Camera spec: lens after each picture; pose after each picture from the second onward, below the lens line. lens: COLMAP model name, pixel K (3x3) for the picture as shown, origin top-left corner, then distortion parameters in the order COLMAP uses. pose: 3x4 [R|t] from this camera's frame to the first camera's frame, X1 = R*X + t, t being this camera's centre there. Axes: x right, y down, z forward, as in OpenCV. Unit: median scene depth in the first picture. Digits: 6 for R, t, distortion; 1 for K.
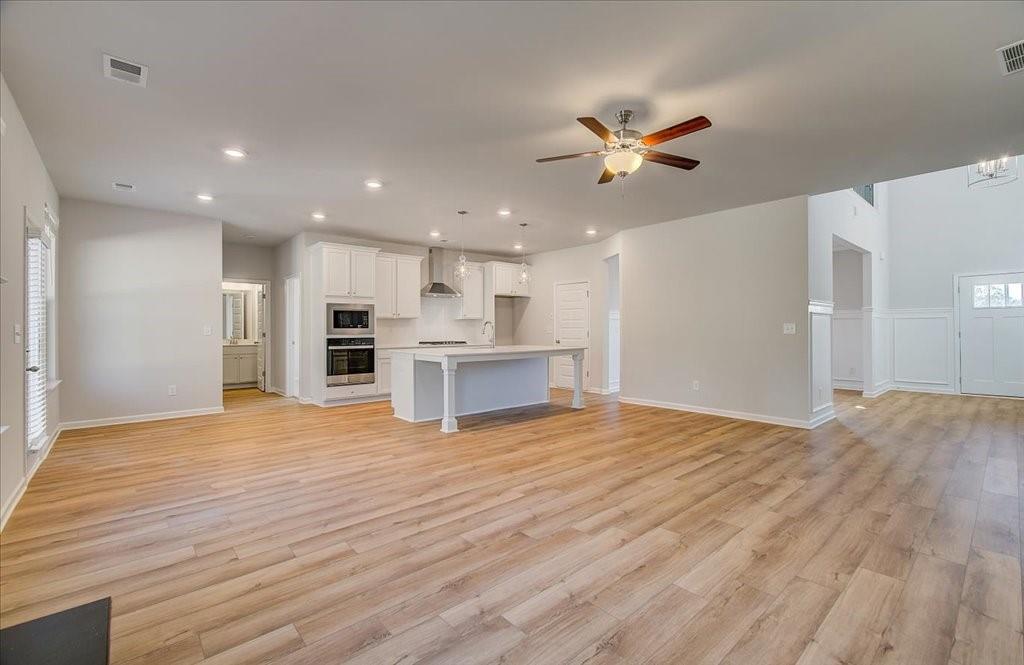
lens RADIAL K [[453.0, 0, 526.8], [0, 453.0, 336.3], [0, 0, 1]] dist [-0.001105, 0.000409]
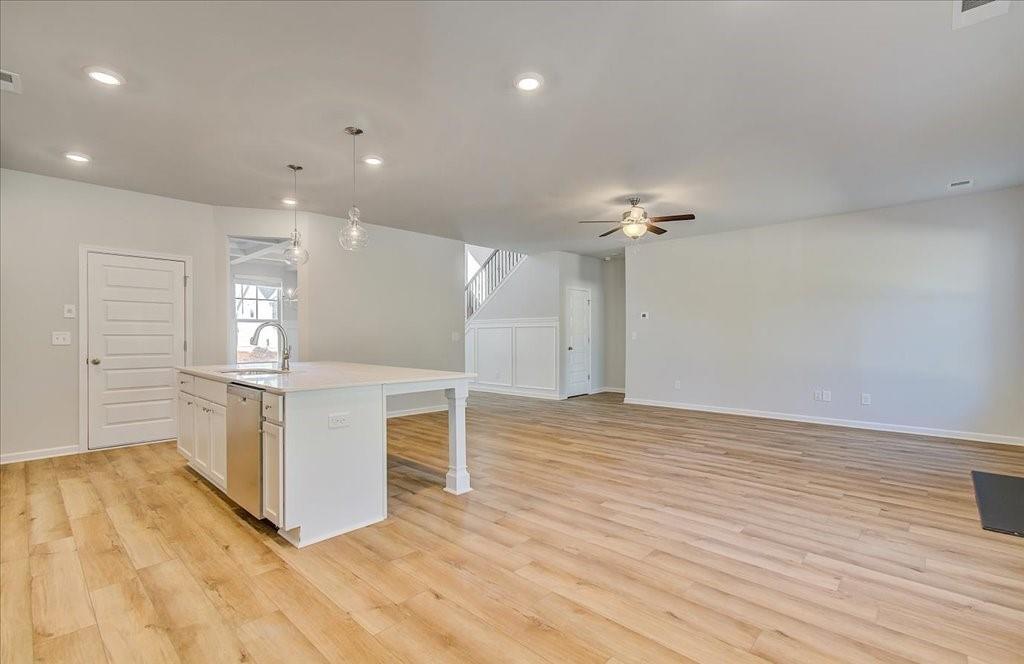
lens RADIAL K [[453.0, 0, 526.8], [0, 453.0, 335.8], [0, 0, 1]] dist [-0.001105, 0.000409]
pose [[-0.092382, -0.000092, 0.995724, -1.336435], [0.025050, 0.999683, 0.002416, -0.023496], [-0.995409, 0.025166, -0.092350, 1.543168]]
